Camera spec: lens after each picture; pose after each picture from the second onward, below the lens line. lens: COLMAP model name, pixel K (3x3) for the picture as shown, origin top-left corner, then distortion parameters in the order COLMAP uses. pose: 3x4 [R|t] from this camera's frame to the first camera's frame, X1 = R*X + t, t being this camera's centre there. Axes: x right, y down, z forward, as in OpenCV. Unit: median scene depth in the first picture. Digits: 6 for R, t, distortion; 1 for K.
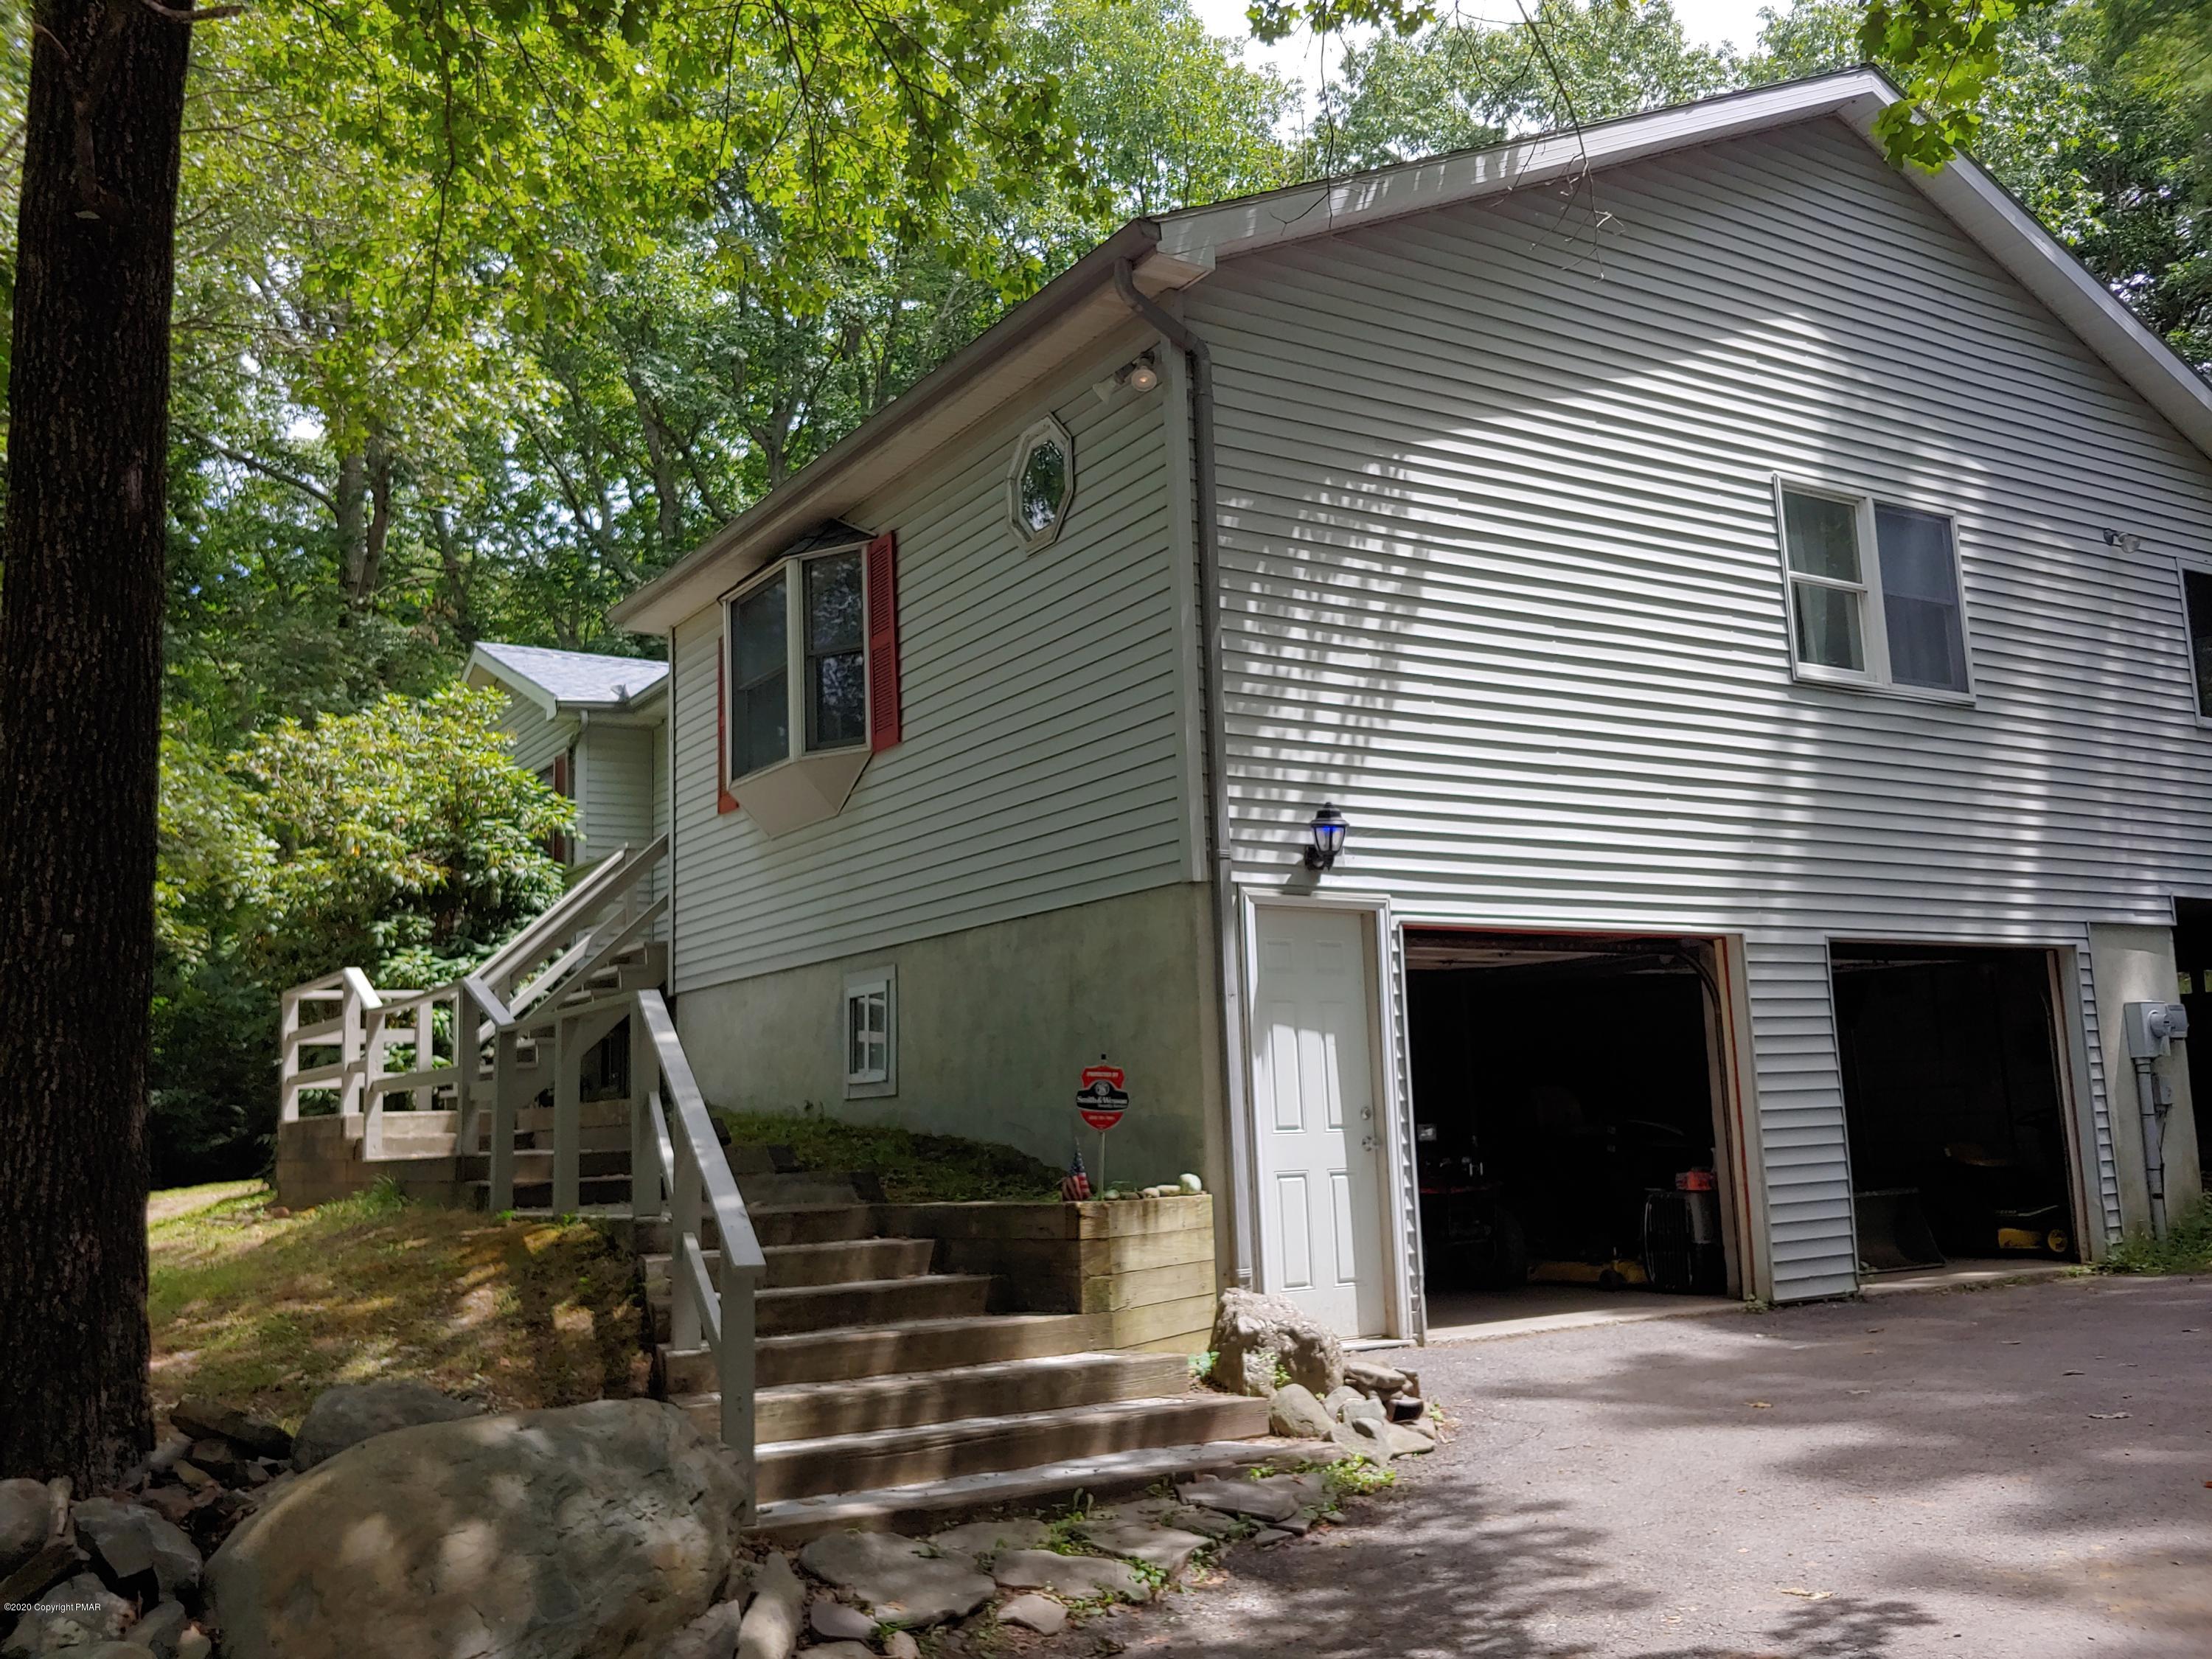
lens RADIAL K [[1887.3, 0, 1106.0], [0, 1887.3, 829.5], [0, 0, 1]] dist [0.005891, -0.016670]
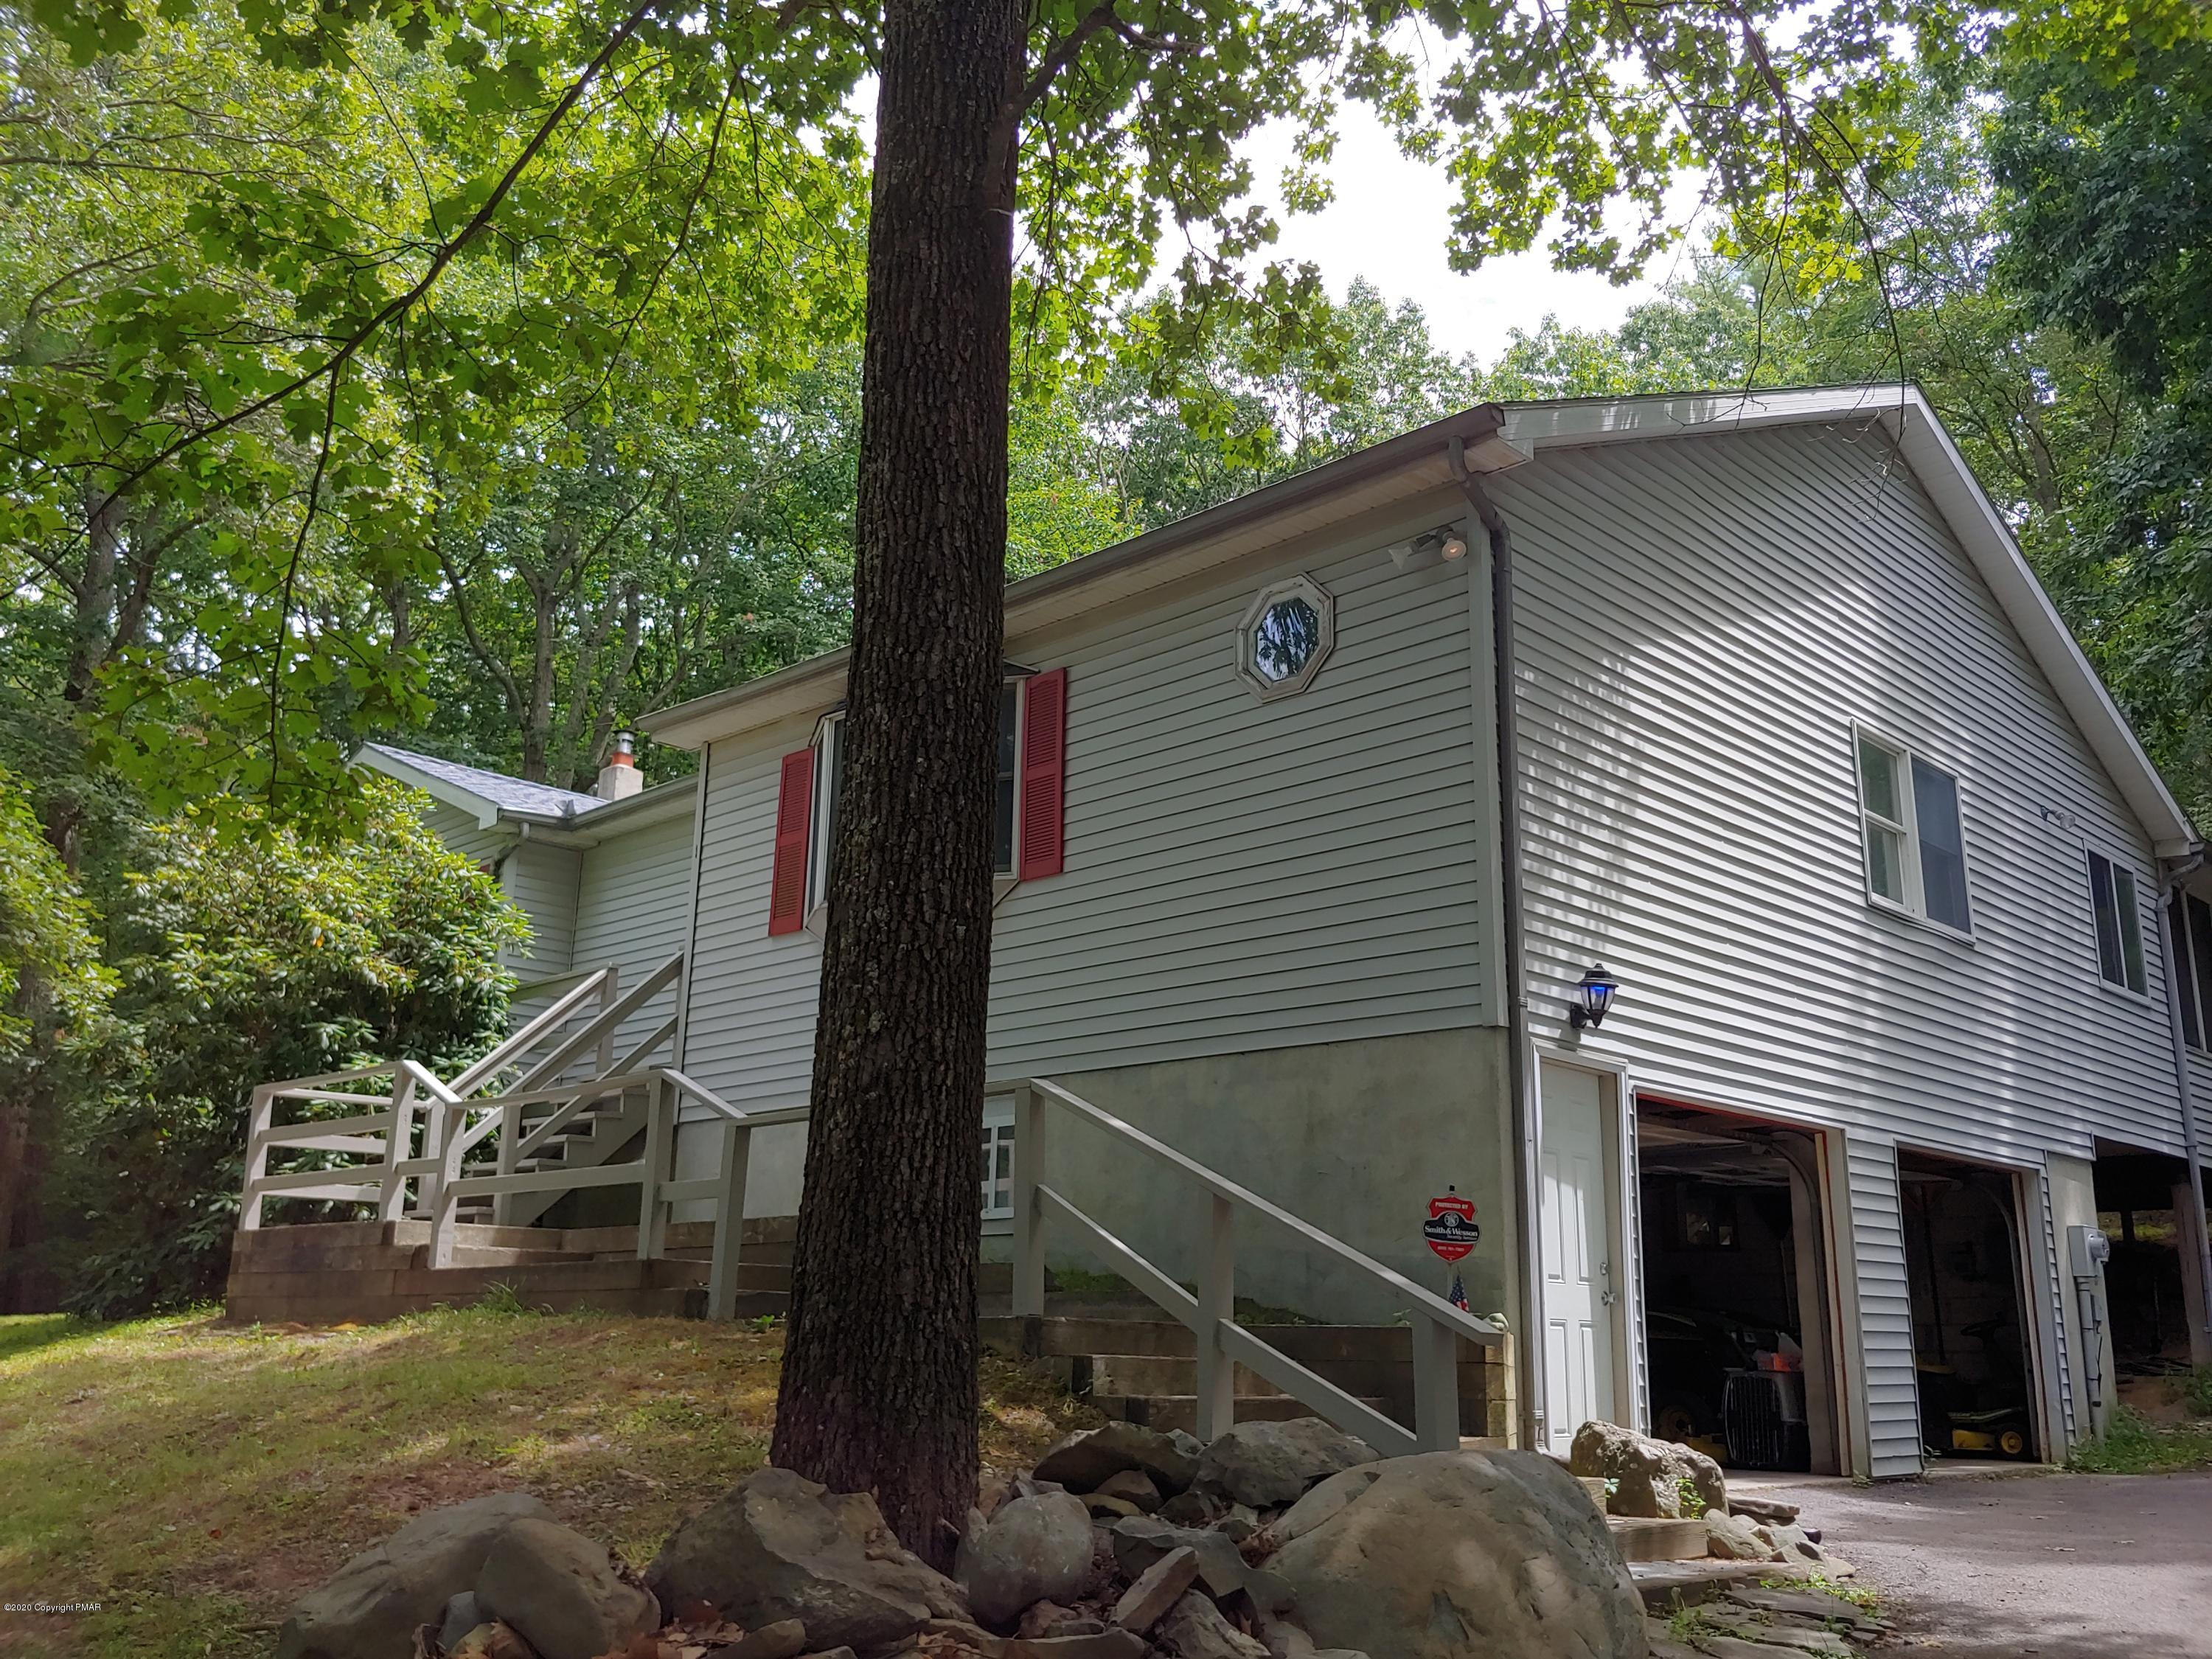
lens RADIAL K [[1887.6, 0, 1106.0], [0, 1887.6, 829.5], [0, 0, 1]] dist [-0.008609, -0.006044]
pose [[0.972085, 0.110110, 0.207186, -0.302900], [-0.085481, 0.988555, -0.124306, 0.053139], [-0.218502, 0.103126, 0.970372, 0.024349]]
